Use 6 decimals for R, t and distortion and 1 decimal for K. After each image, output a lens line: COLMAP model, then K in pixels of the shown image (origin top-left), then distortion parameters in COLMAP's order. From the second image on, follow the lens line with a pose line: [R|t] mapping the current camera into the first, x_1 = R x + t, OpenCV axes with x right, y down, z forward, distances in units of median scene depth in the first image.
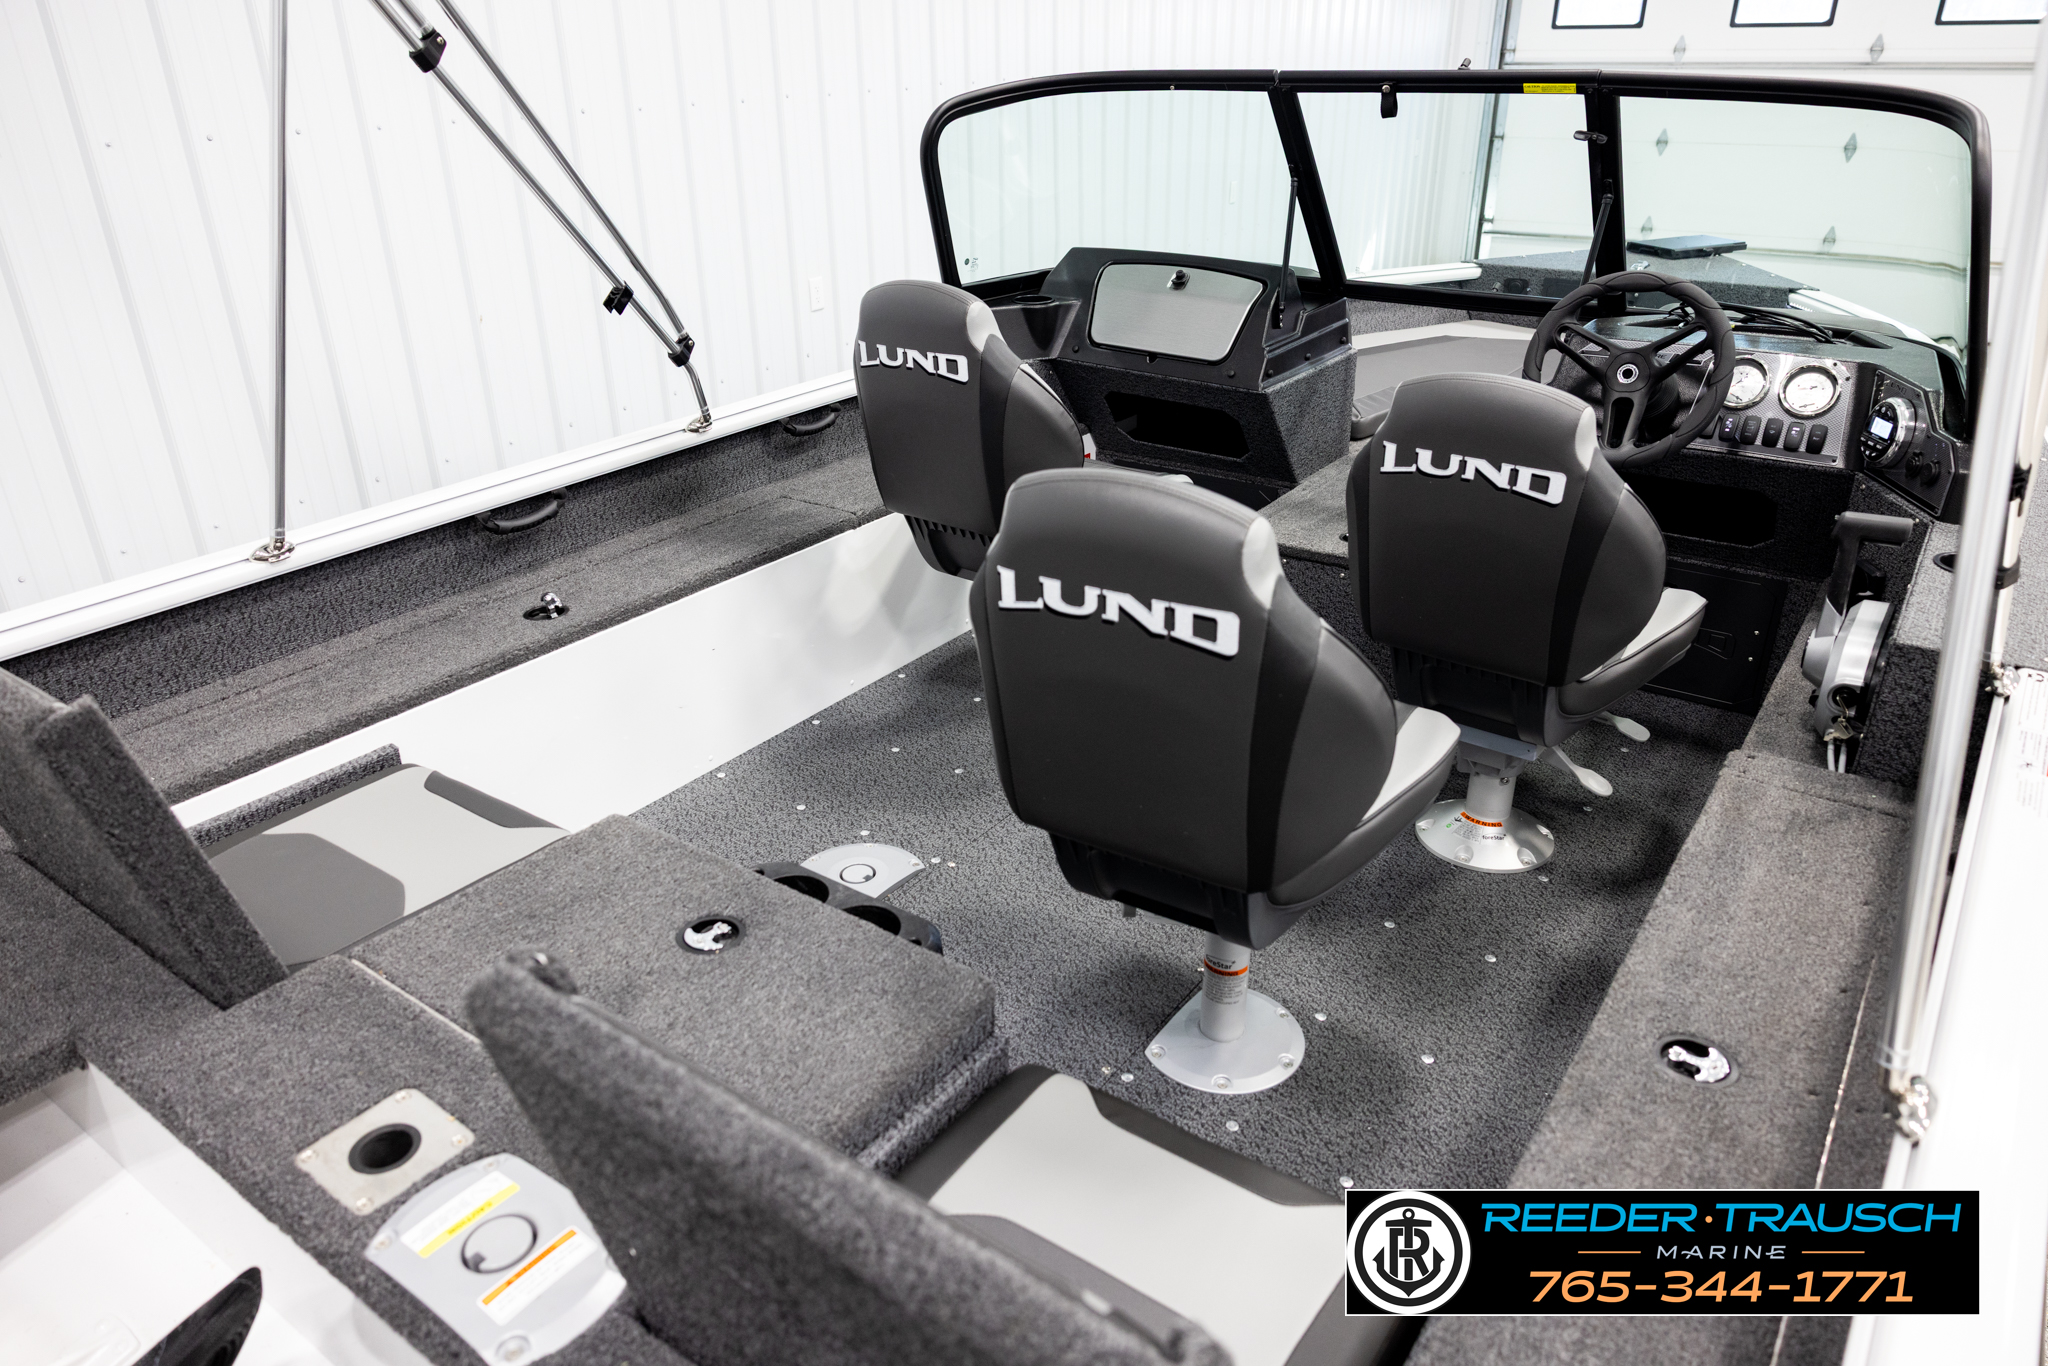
lens RADIAL K [[1348.7, 0, 1024.2], [0, 1348.7, 679.1], [0, 0, 1]] dist [0.004466, 0.001941]
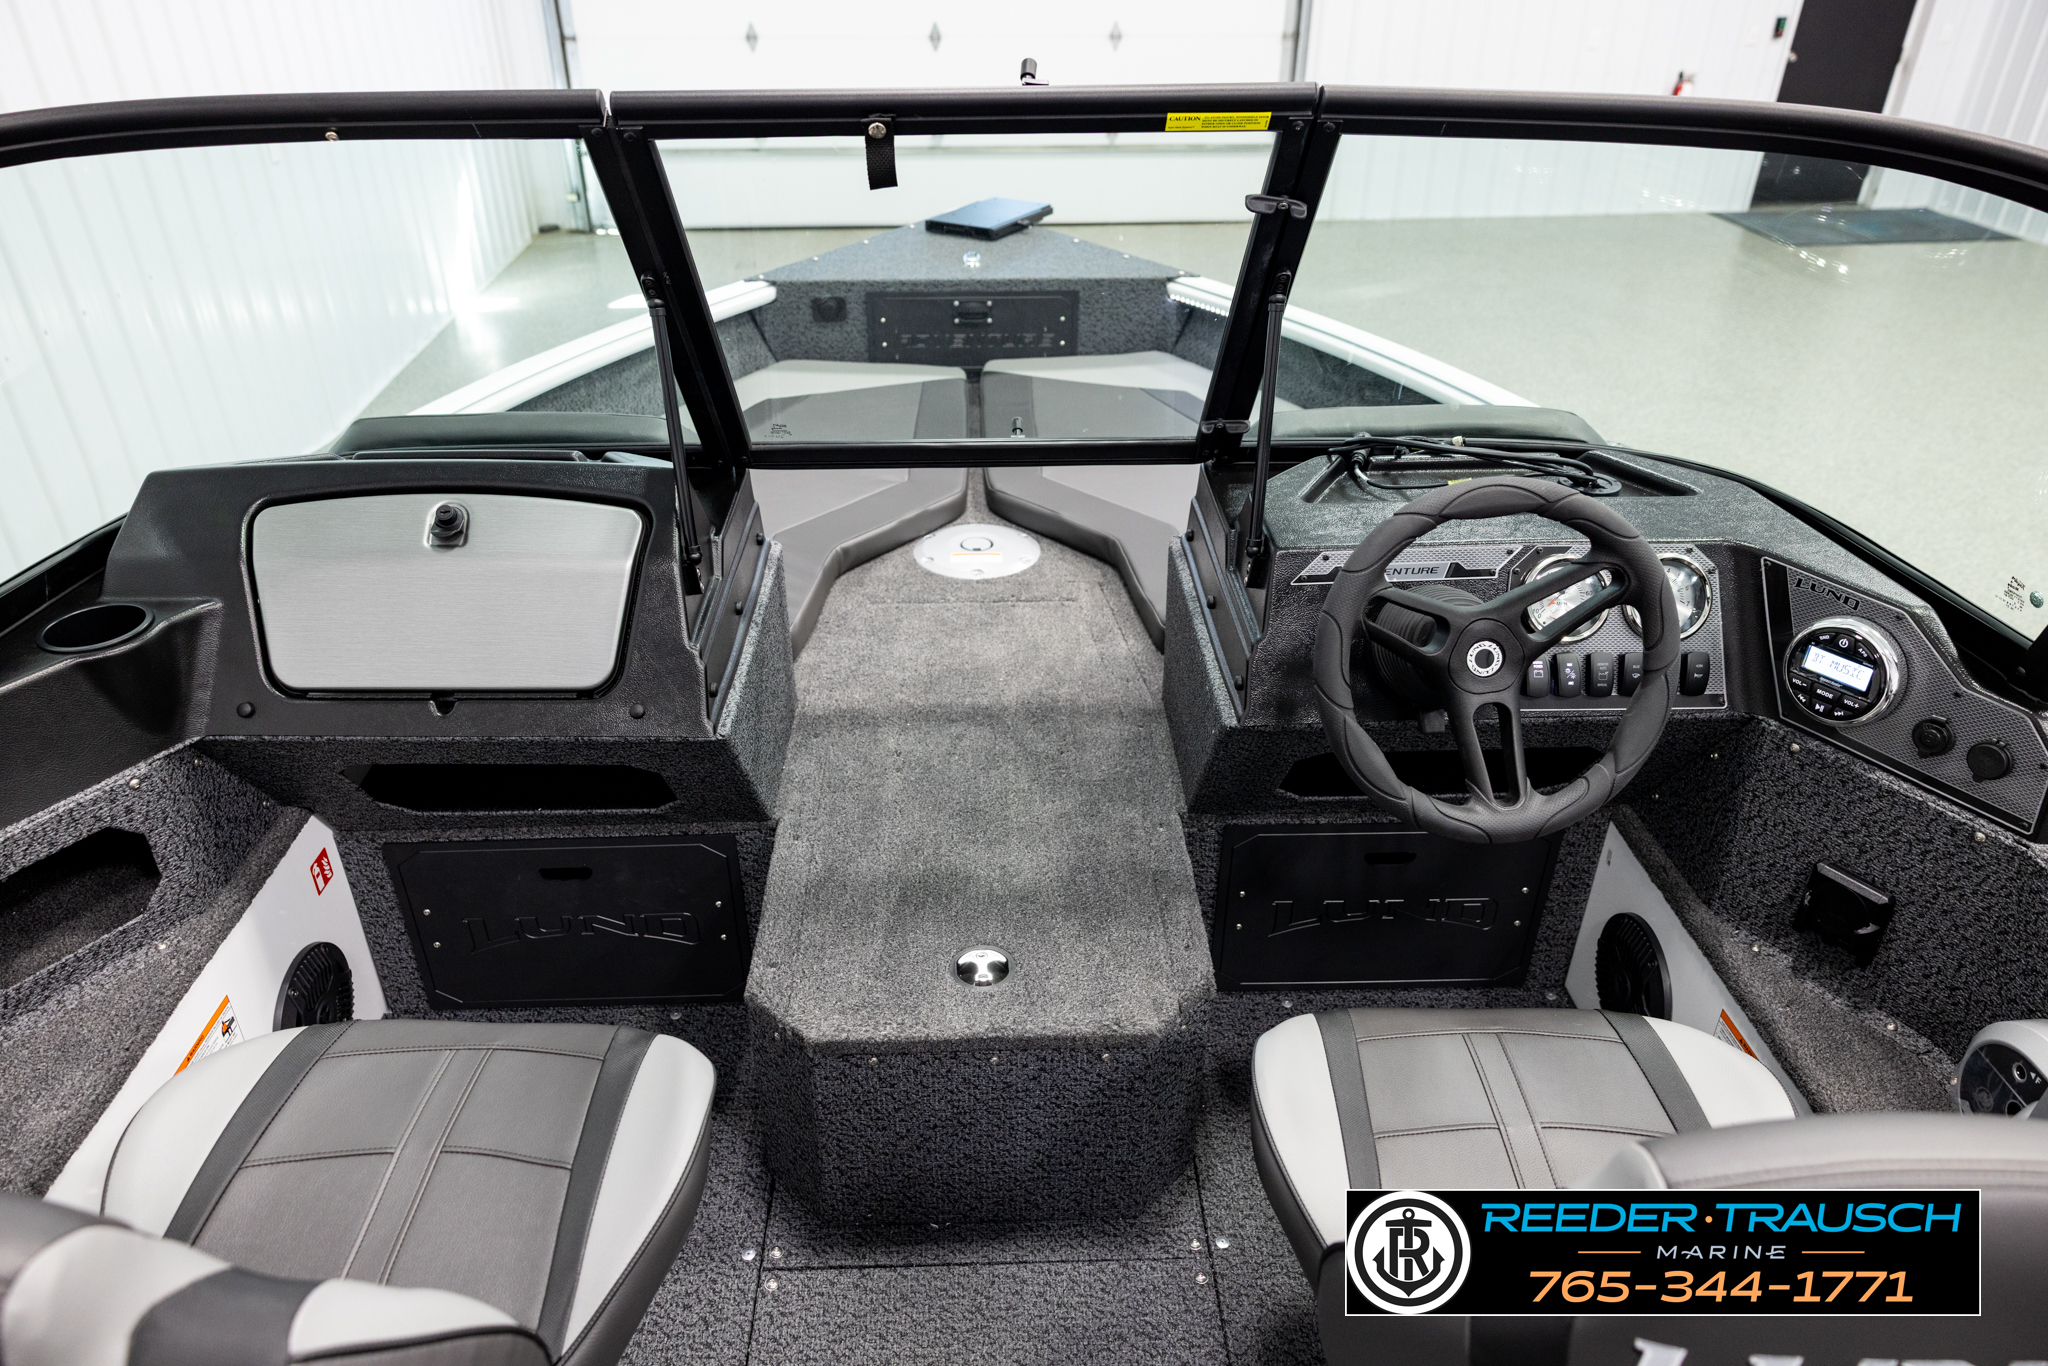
lens RADIAL K [[1348.7, 0, 1015.3], [0, 1348.7, 685.8], [0, 0, 1]] dist [0.004466, 0.001941]
pose [[0.795793, -0.298347, 0.526974, 0.009376], [0.254244, 0.954410, 0.156402, -0.330649], [-0.549612, 0.009516, 0.835366, 0.619903]]
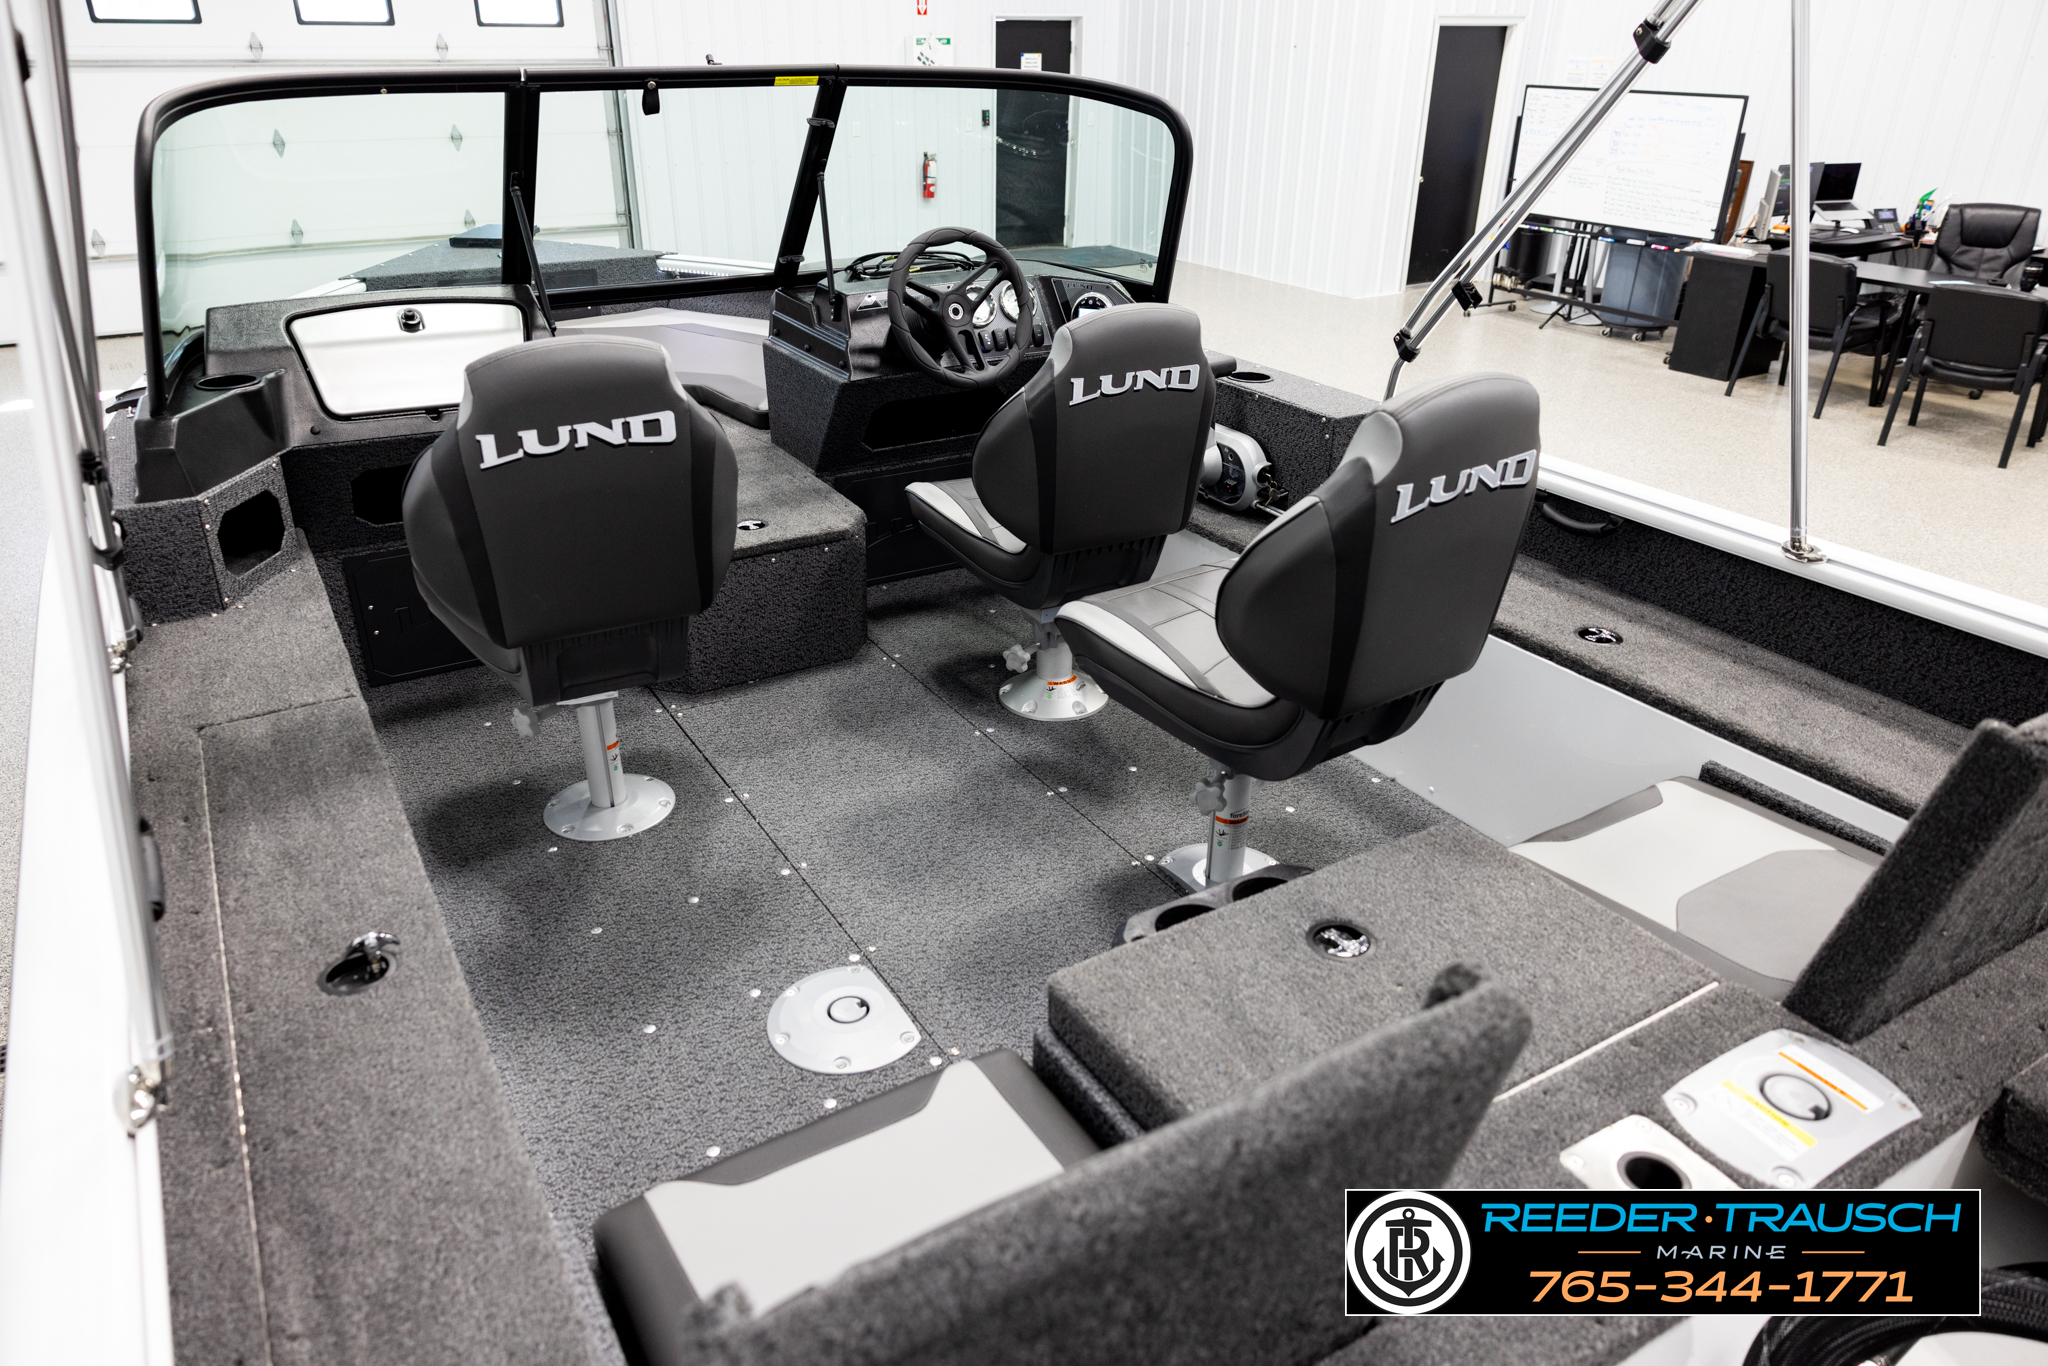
lens RADIAL K [[1348.7, 0, 1015.4], [0, 1348.7, 677.2], [0, 0, 1]] dist [0.004466, 0.001941]
pose [[0.406832, -0.385494, 0.828180, -0.636851], [0.386648, 0.894051, 0.226220, -0.176529], [-0.827642, 0.228180, 0.512780, 0.384365]]
